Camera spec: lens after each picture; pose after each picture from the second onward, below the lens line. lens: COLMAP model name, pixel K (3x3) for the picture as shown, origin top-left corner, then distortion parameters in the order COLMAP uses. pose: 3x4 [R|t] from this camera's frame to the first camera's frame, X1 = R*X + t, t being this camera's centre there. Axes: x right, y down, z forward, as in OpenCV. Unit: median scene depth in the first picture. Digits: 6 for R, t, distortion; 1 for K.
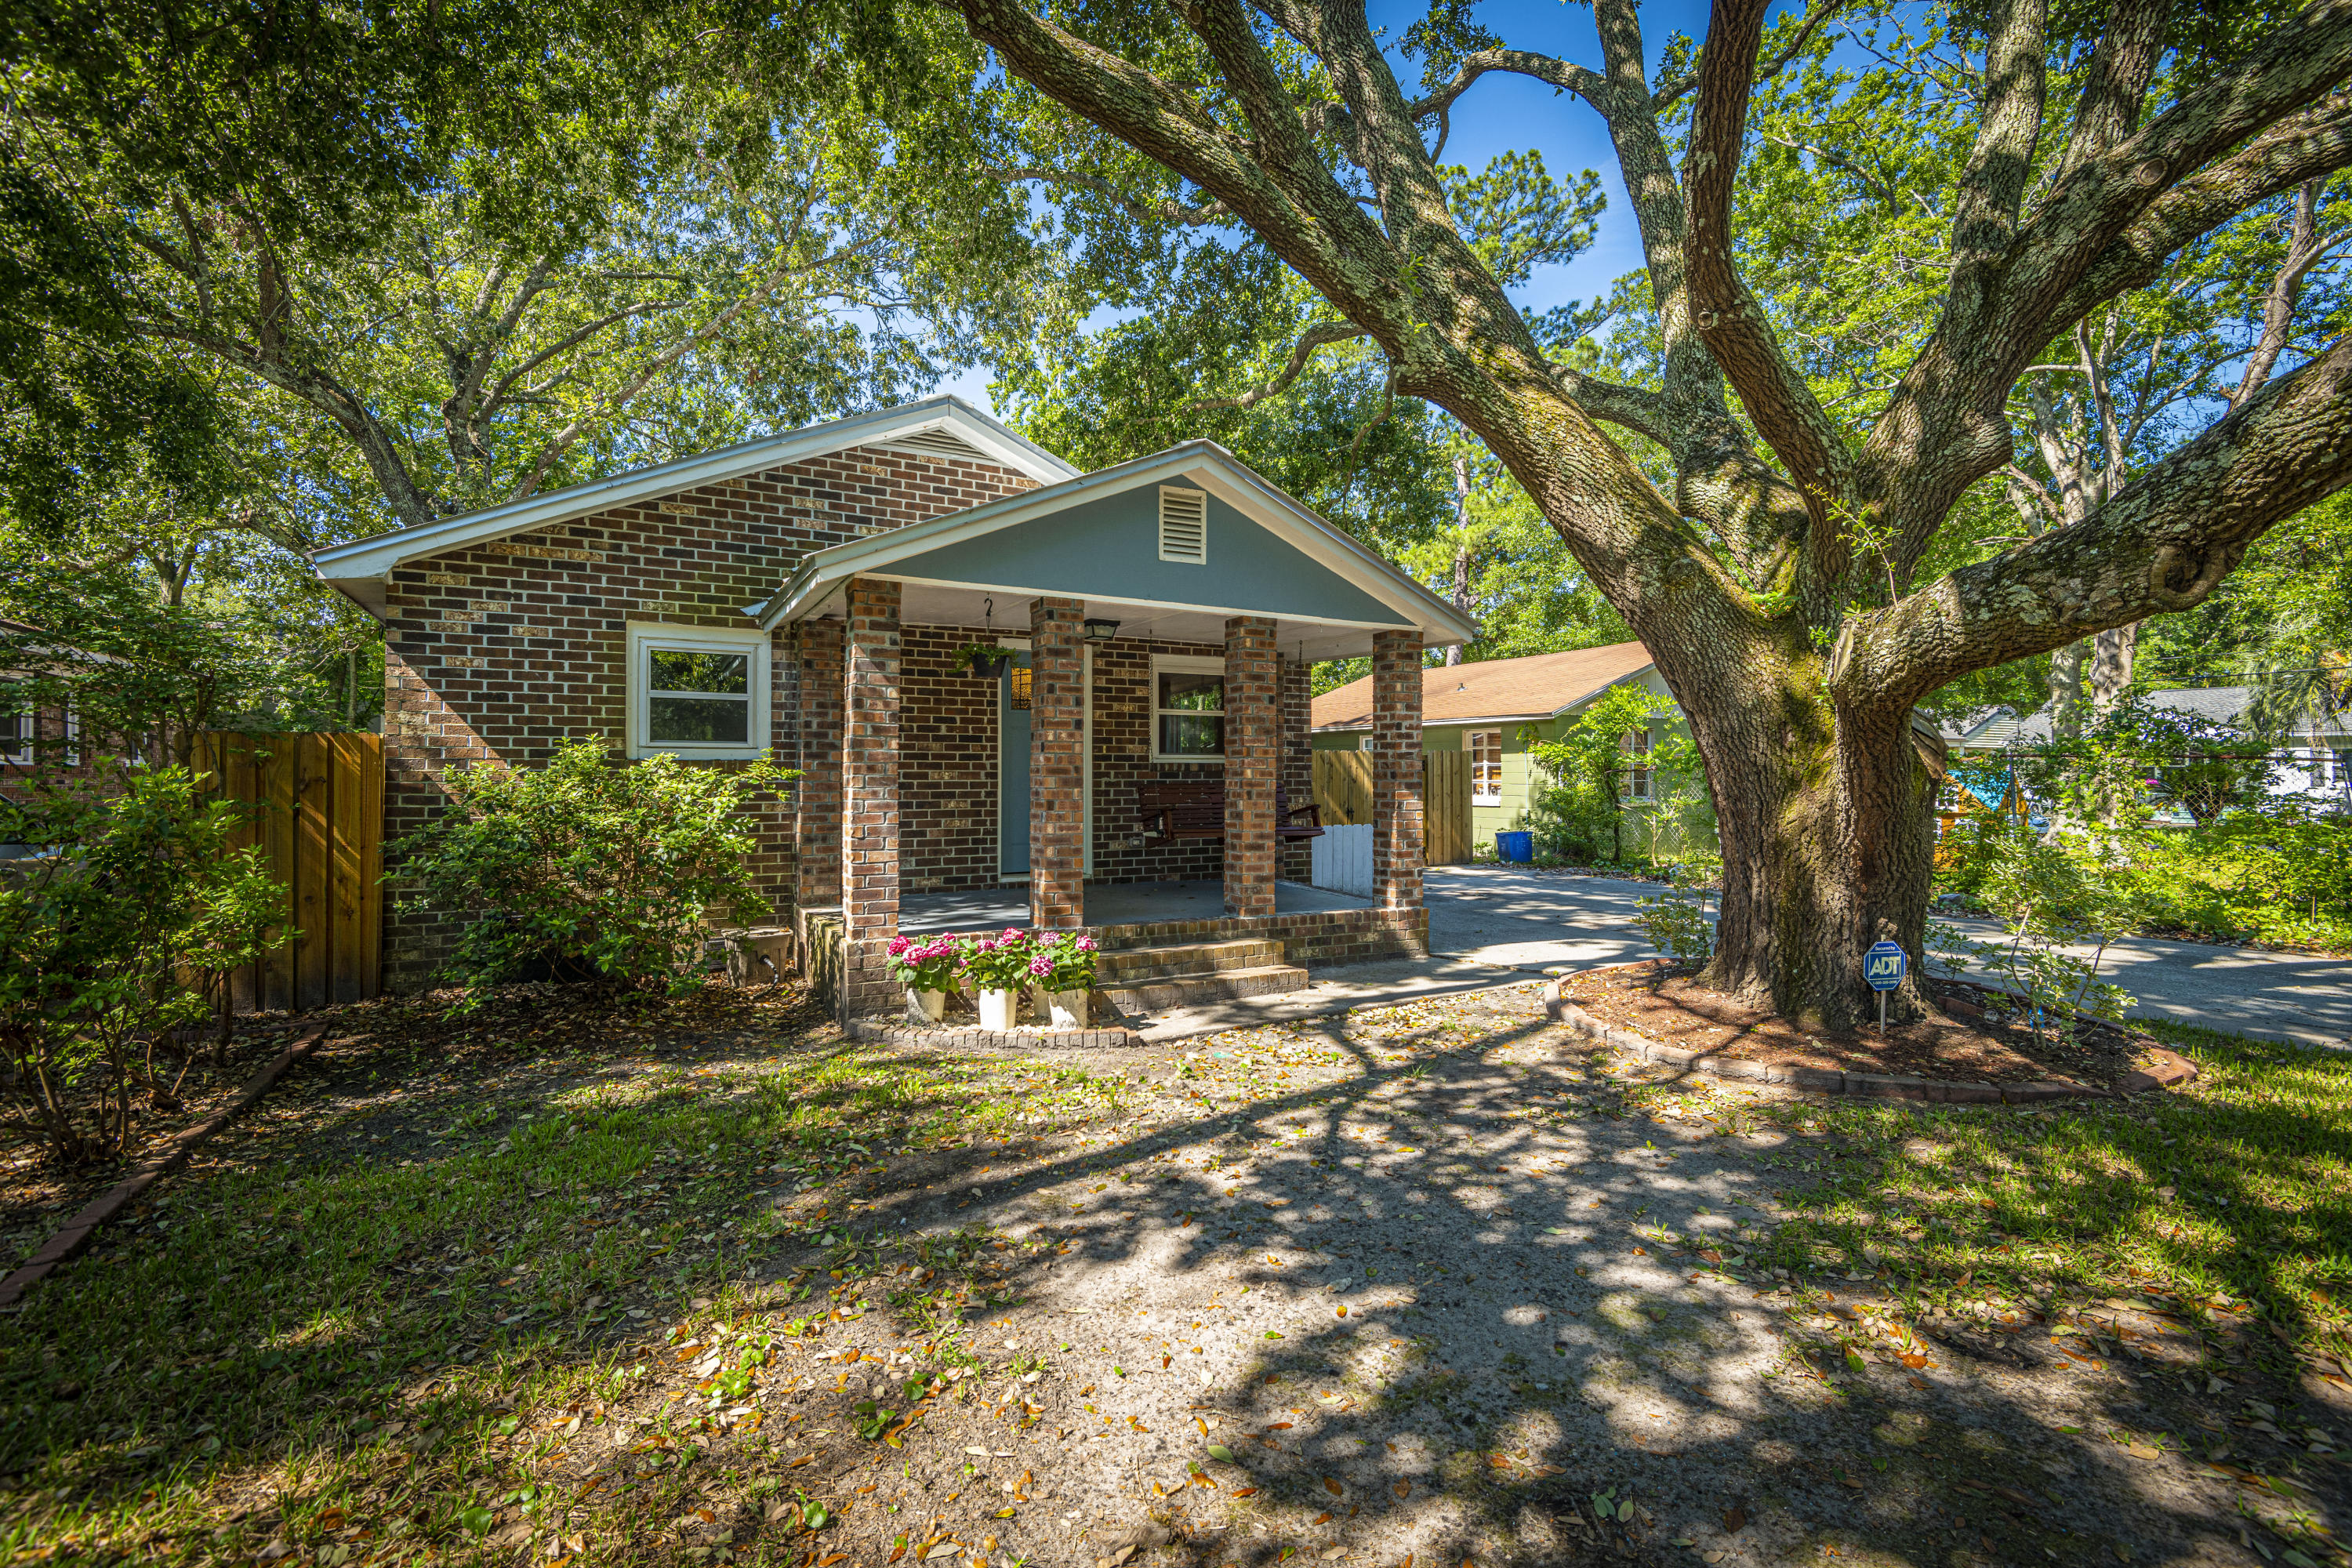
lens RADIAL K [[1059.4, 0, 1184.0], [0, 1059.4, 797.2], [0, 0, 1]] dist [0.028716, -0.015270]
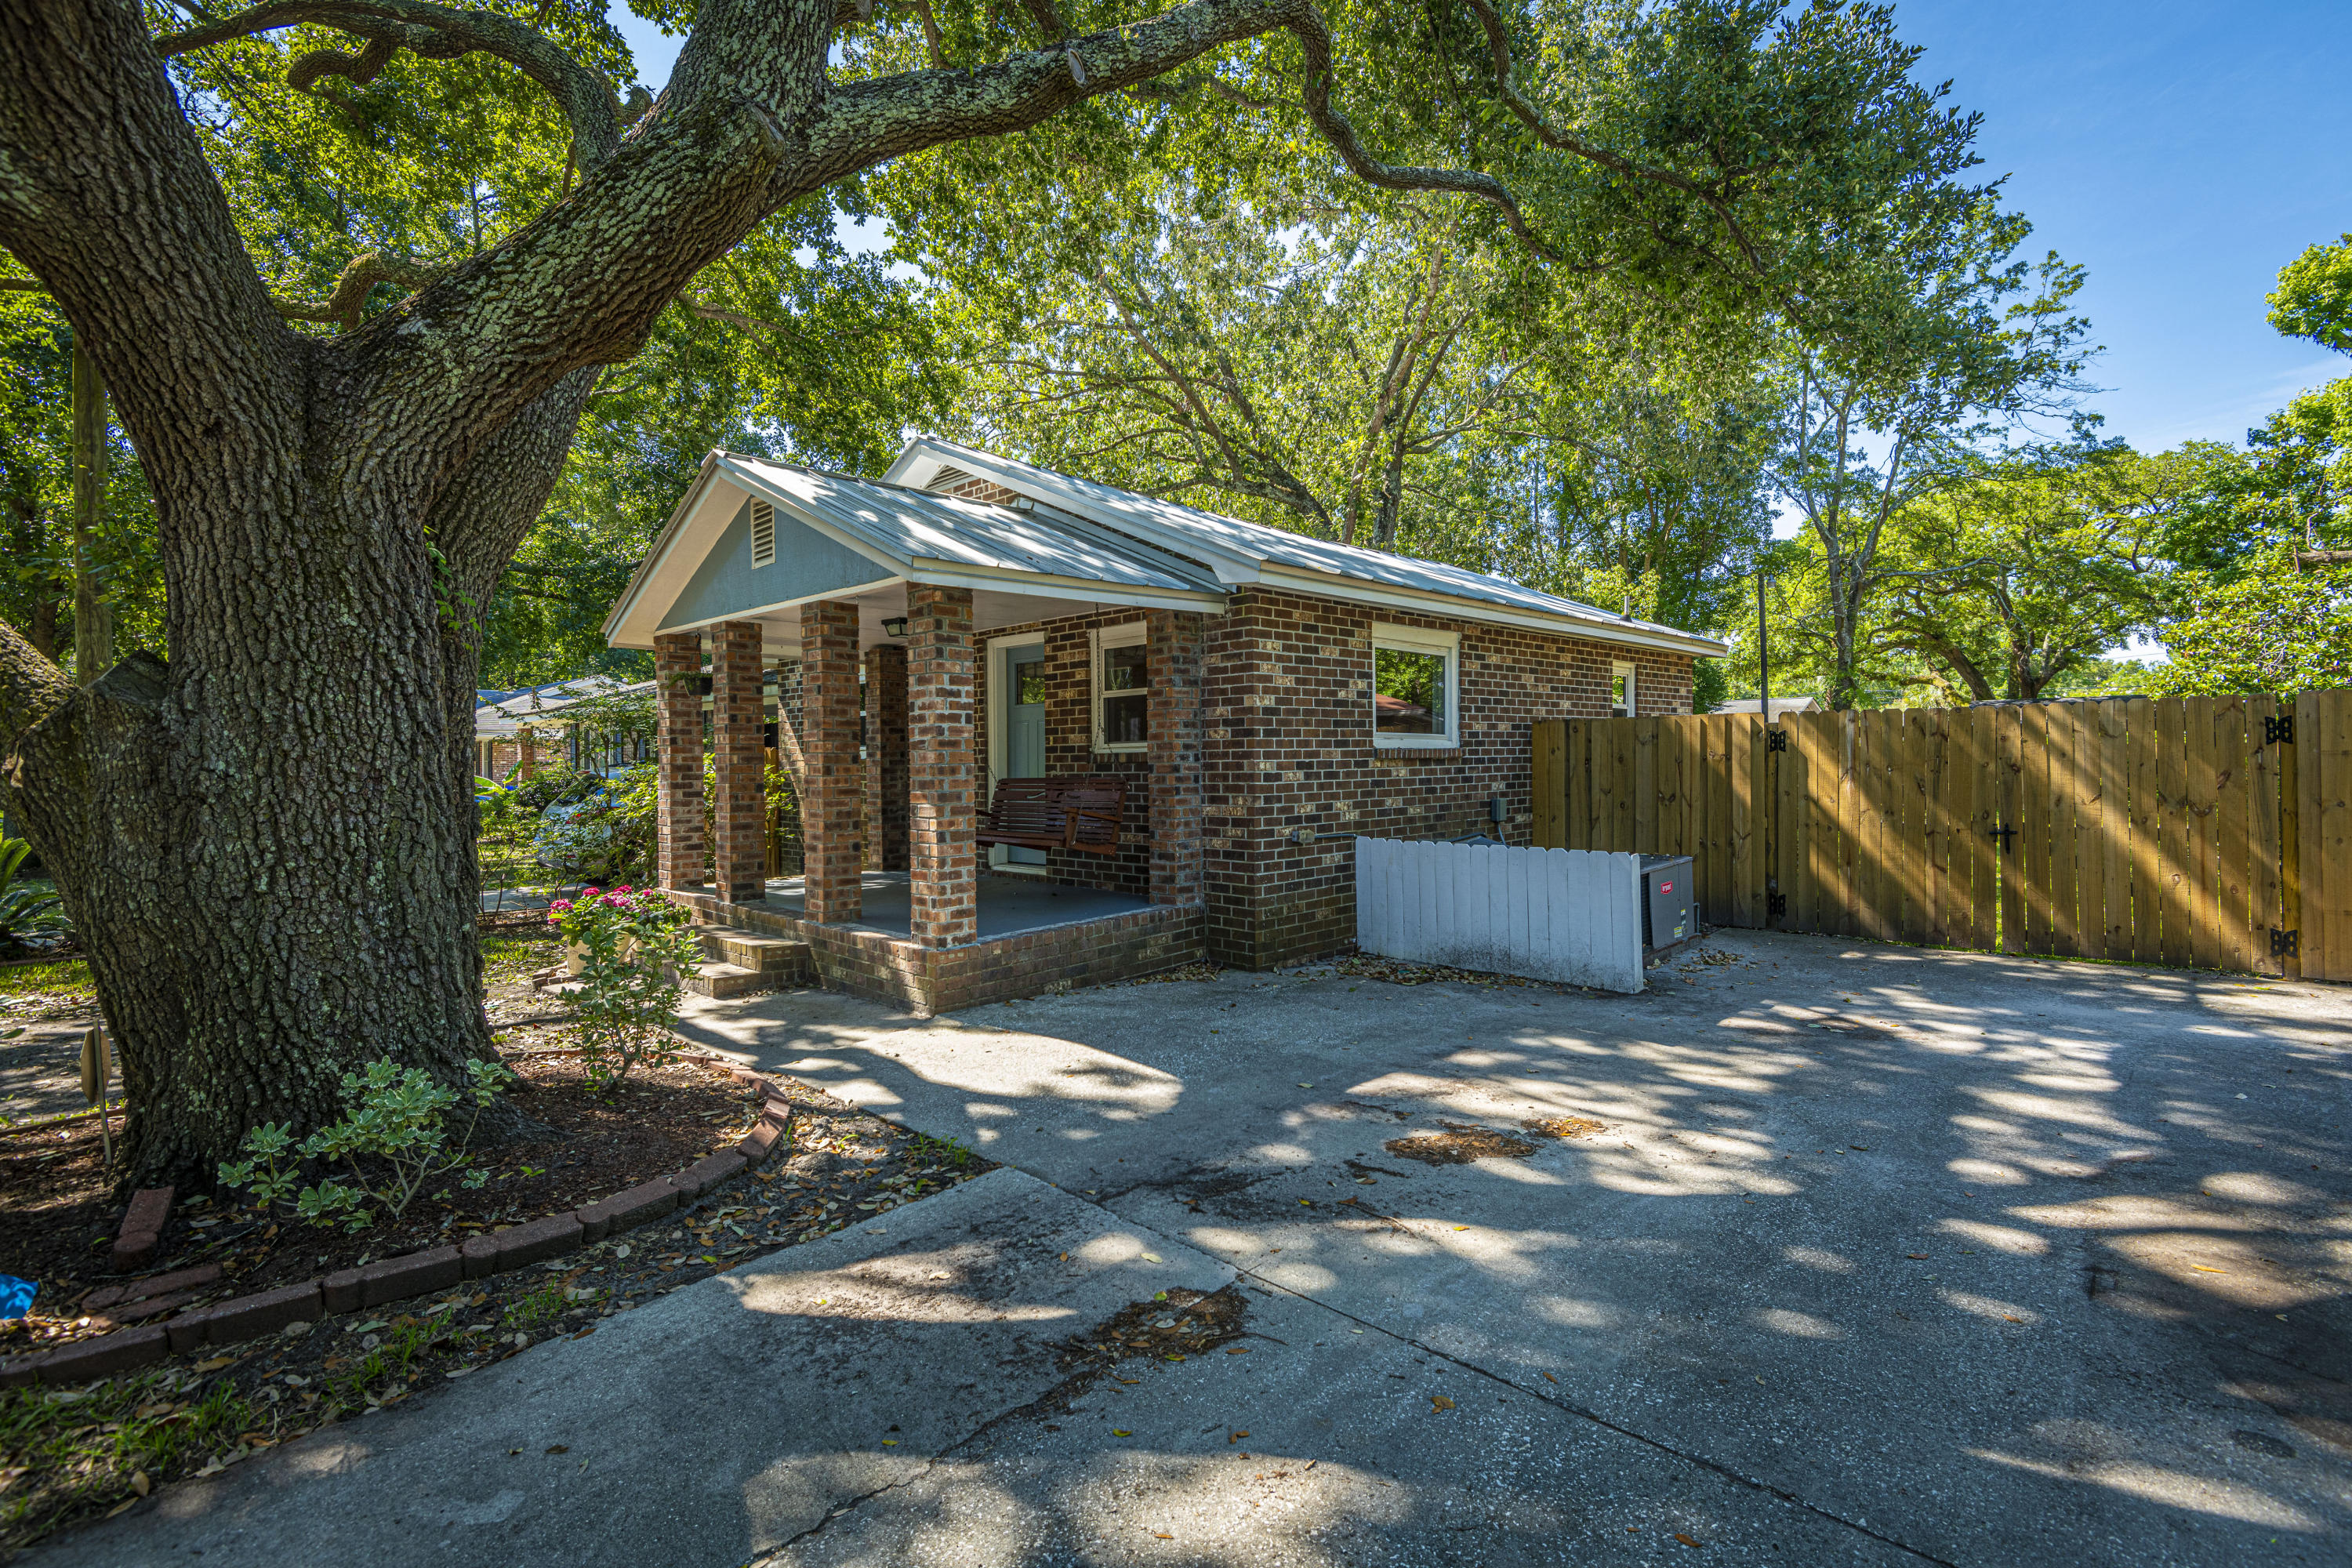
lens RADIAL K [[1059.4, 0, 1172.8], [0, 1059.4, 764.1], [0, 0, 1]] dist [0.028716, -0.015270]
pose [[0.297745, -0.006146, -0.954626, 1.080907], [-0.004043, 0.999962, -0.007699, -0.022485], [0.954637, 0.006151, 0.297709, 1.037835]]
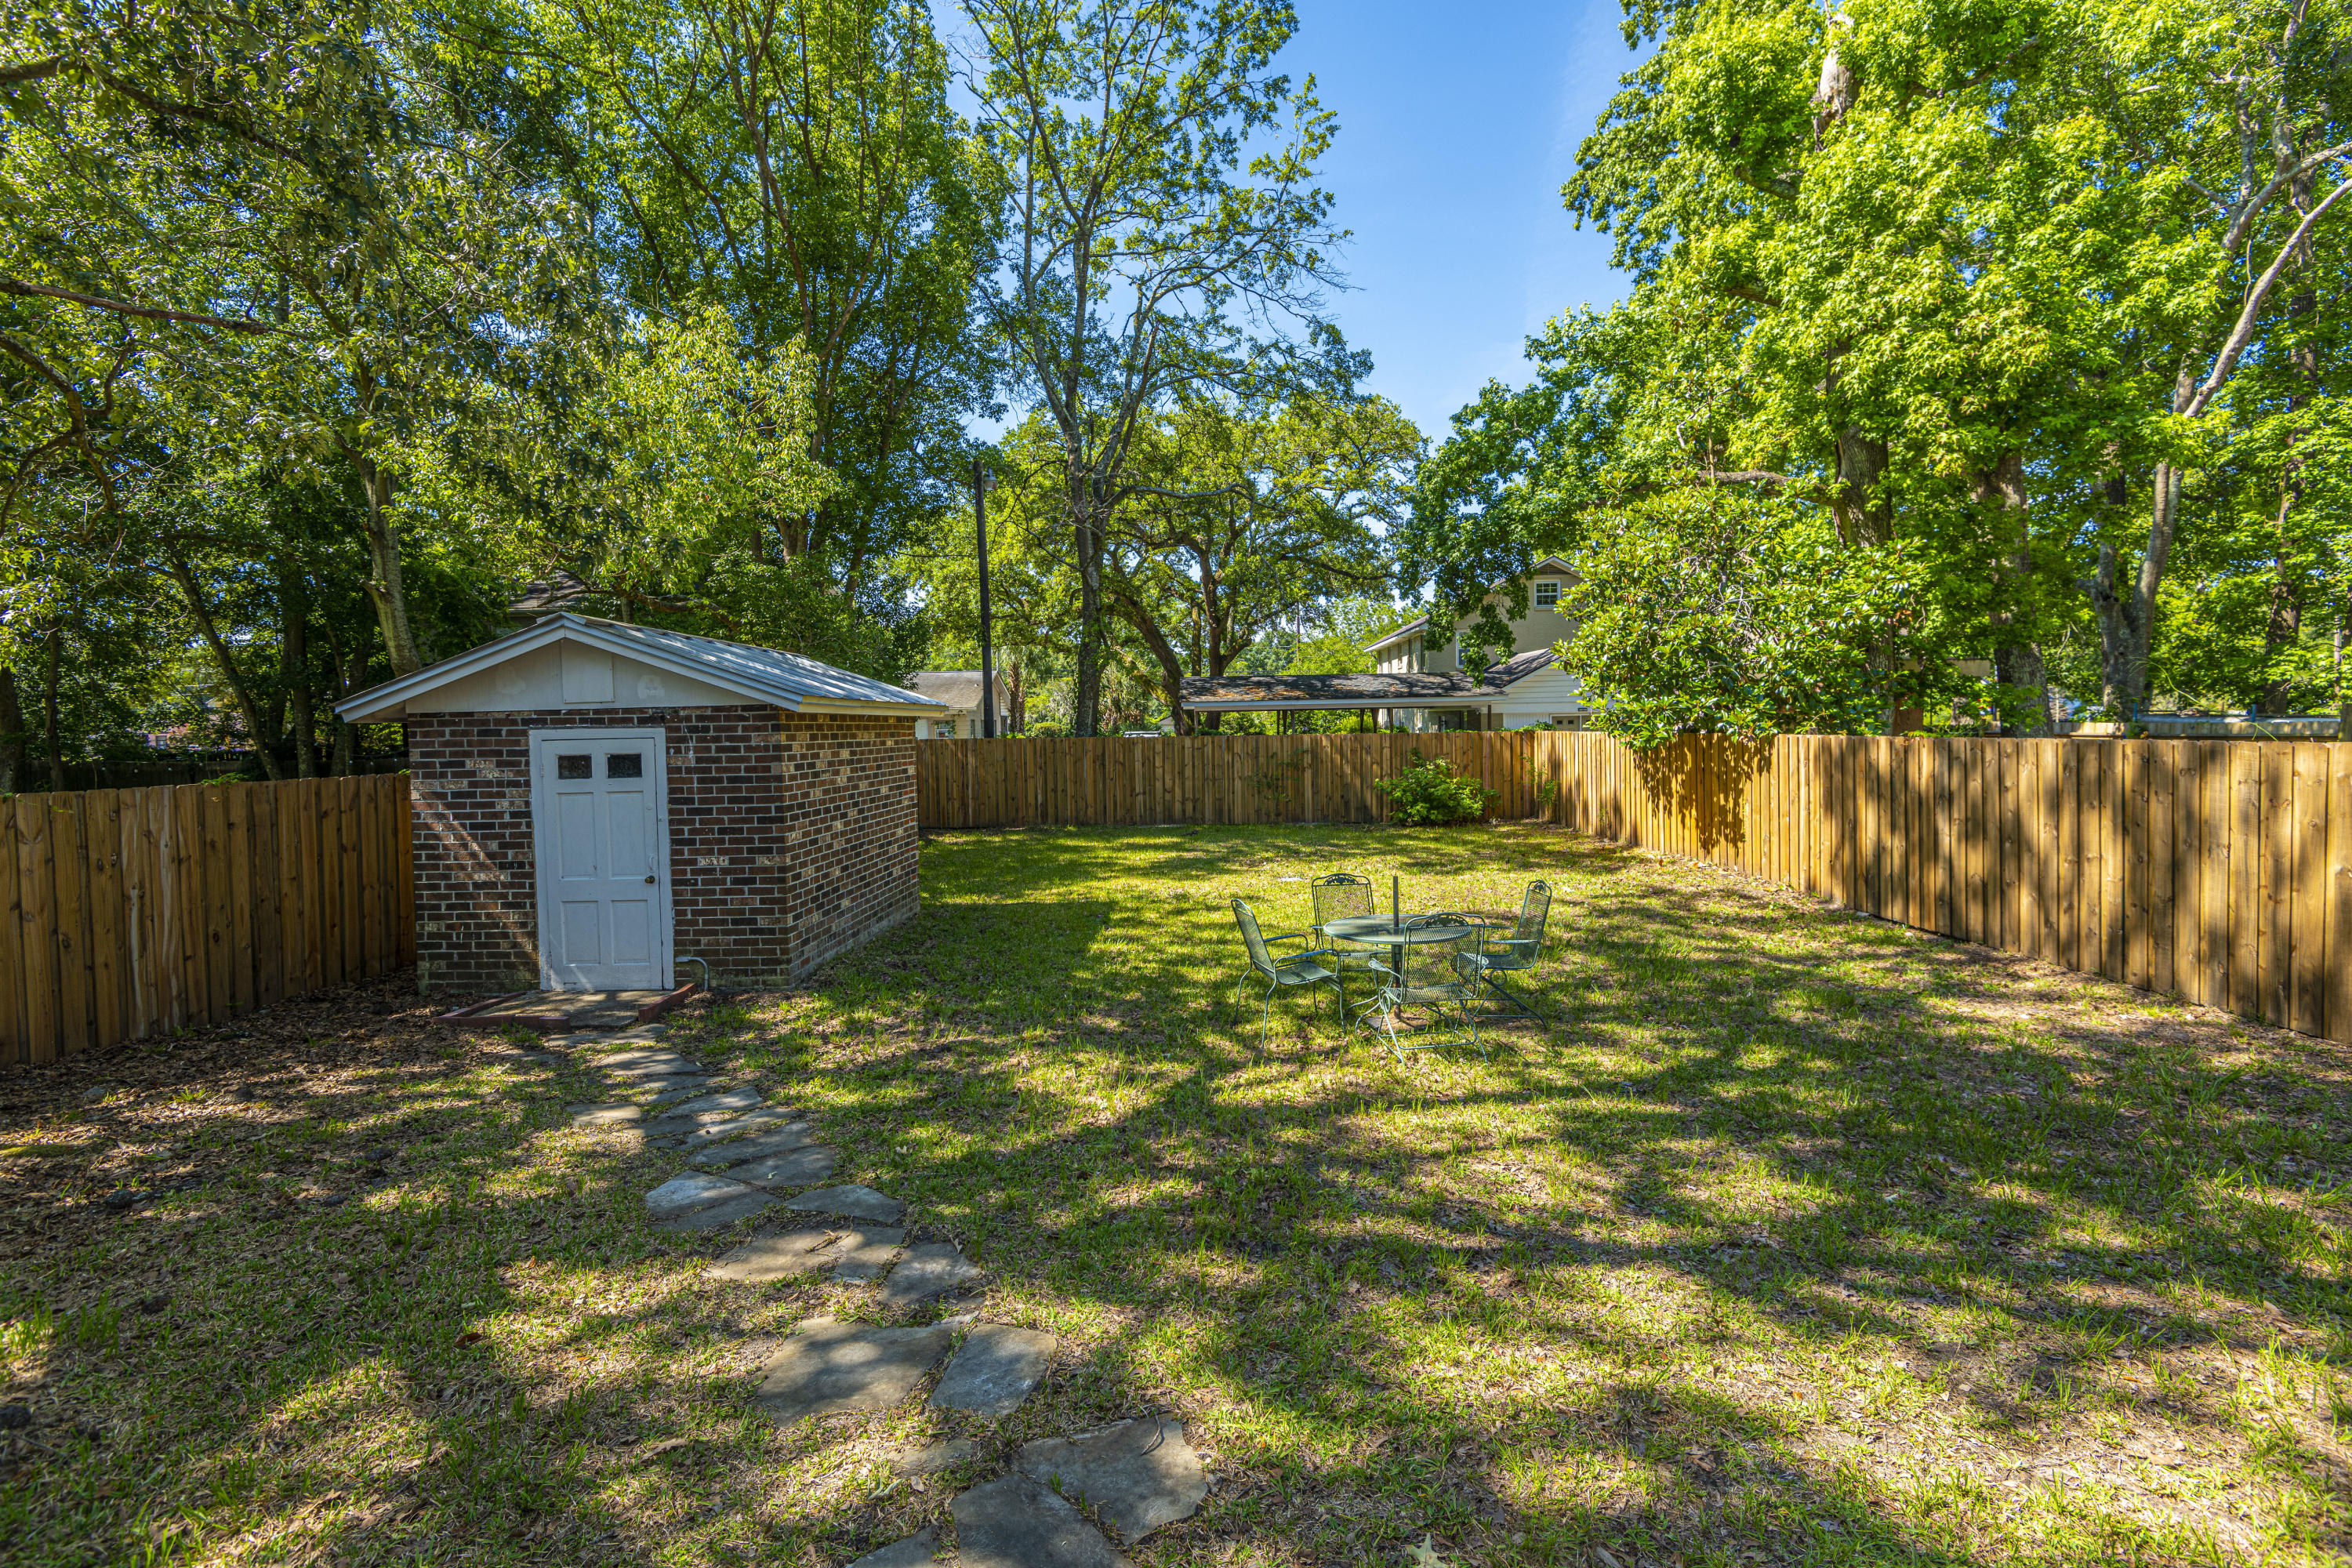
lens RADIAL K [[1059.4, 0, 1180.6], [0, 1059.4, 767.8], [0, 0, 1]] dist [0.028716, -0.015270]
pose [[0.871931, 0.003746, -0.489614, -0.634635], [0.009903, 0.999631, 0.025284, -0.135855], [0.489528, -0.026894, 0.871573, 2.547584]]
